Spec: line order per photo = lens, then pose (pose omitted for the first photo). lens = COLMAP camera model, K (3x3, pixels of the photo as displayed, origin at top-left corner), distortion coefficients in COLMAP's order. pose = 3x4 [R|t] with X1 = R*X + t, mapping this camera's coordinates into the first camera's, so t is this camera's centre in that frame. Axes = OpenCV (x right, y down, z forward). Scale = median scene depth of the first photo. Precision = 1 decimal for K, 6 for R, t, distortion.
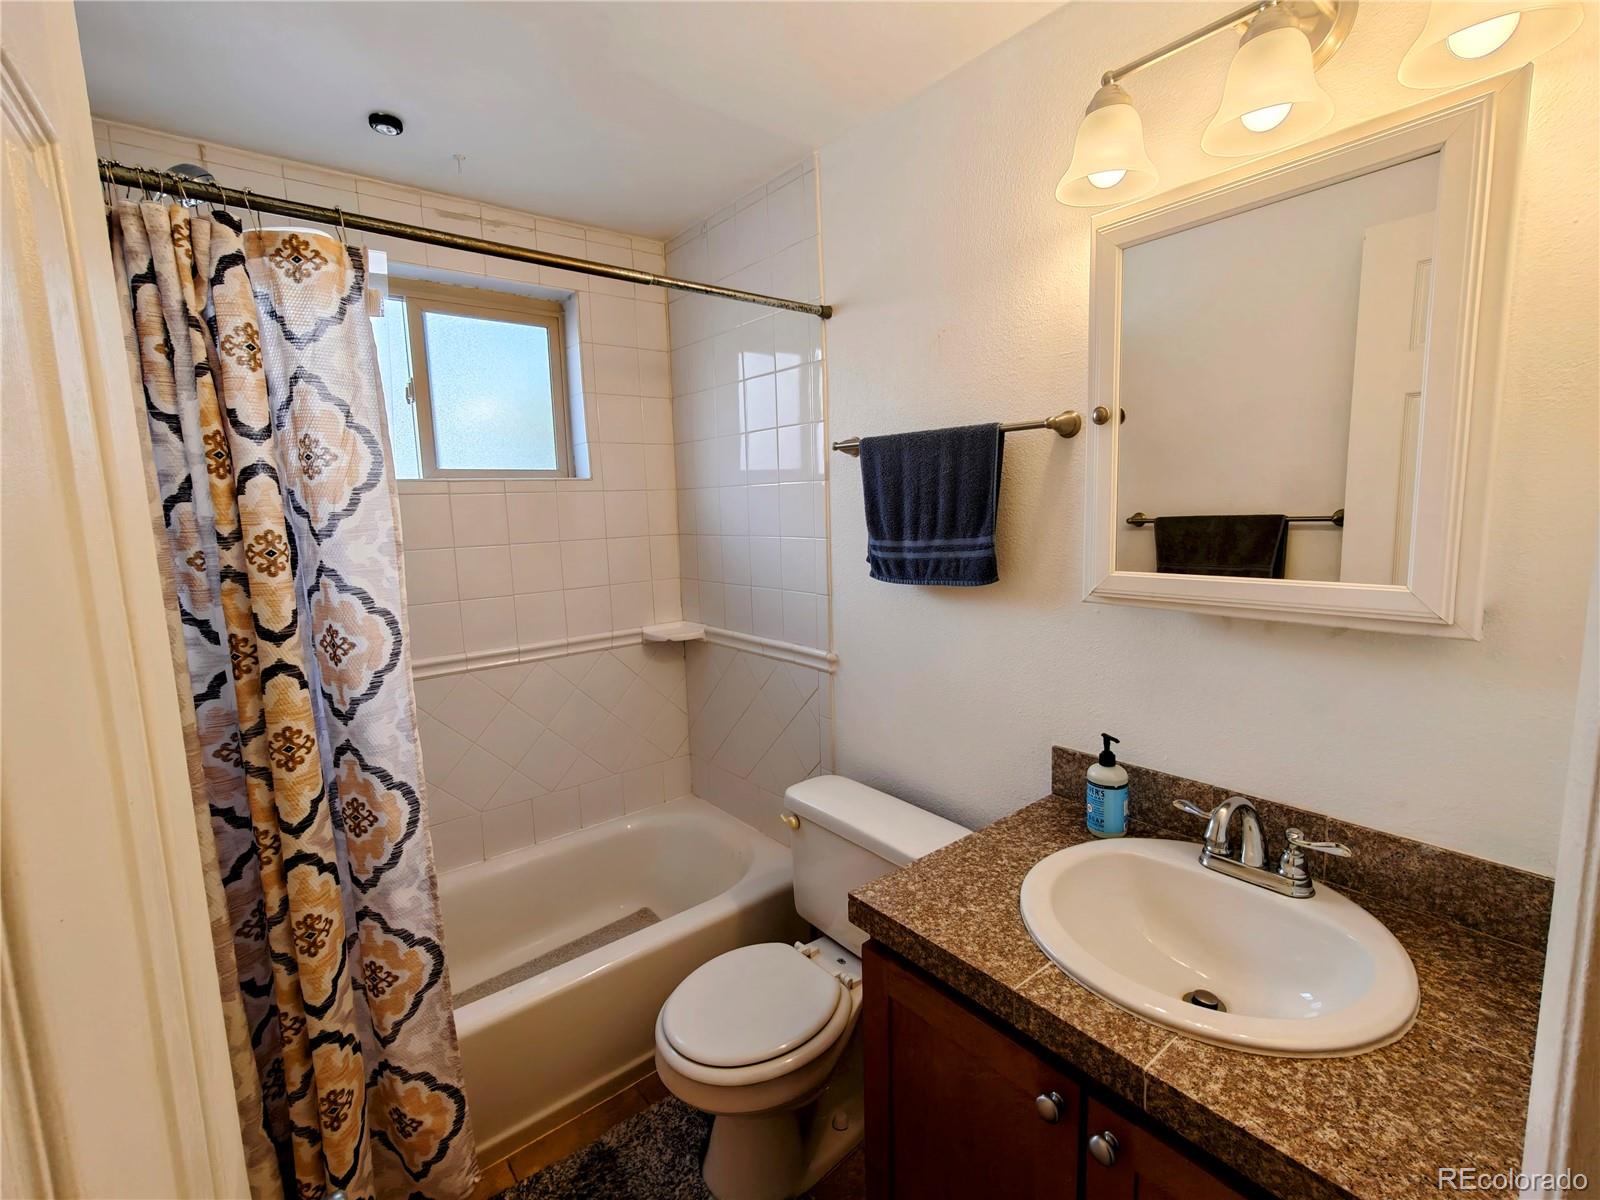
lens RADIAL K [[714.1, 0, 800.0], [0, 714.1, 600.0], [0, 0, 1]] dist [-0.000588, -0.000133]
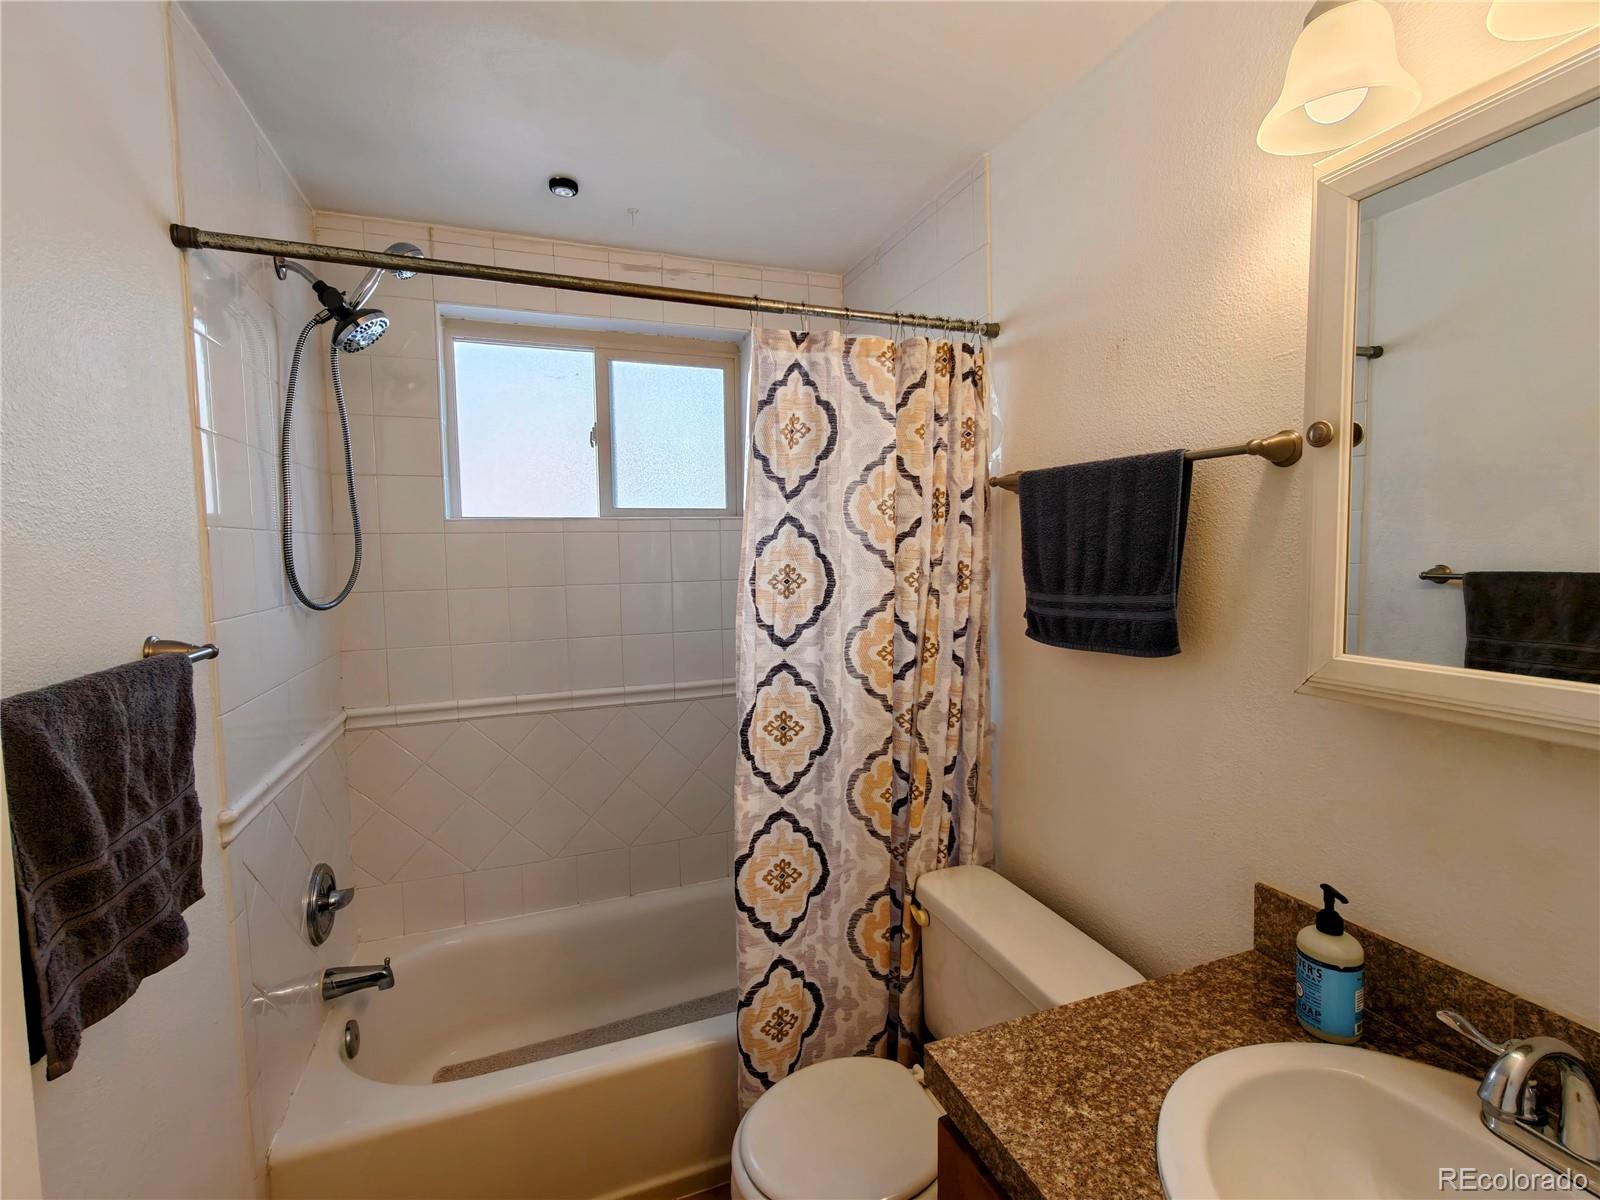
lens RADIAL K [[718.8, 0, 806.0], [0, 718.8, 599.4], [0, 0, 1]] dist [0.000028, -0.000127]
pose [[0.950830, 0.038995, -0.307249, 0.128835], [-0.055132, 0.997509, -0.044013, -0.028018], [0.304767, 0.058788, 0.950611, 0.139724]]
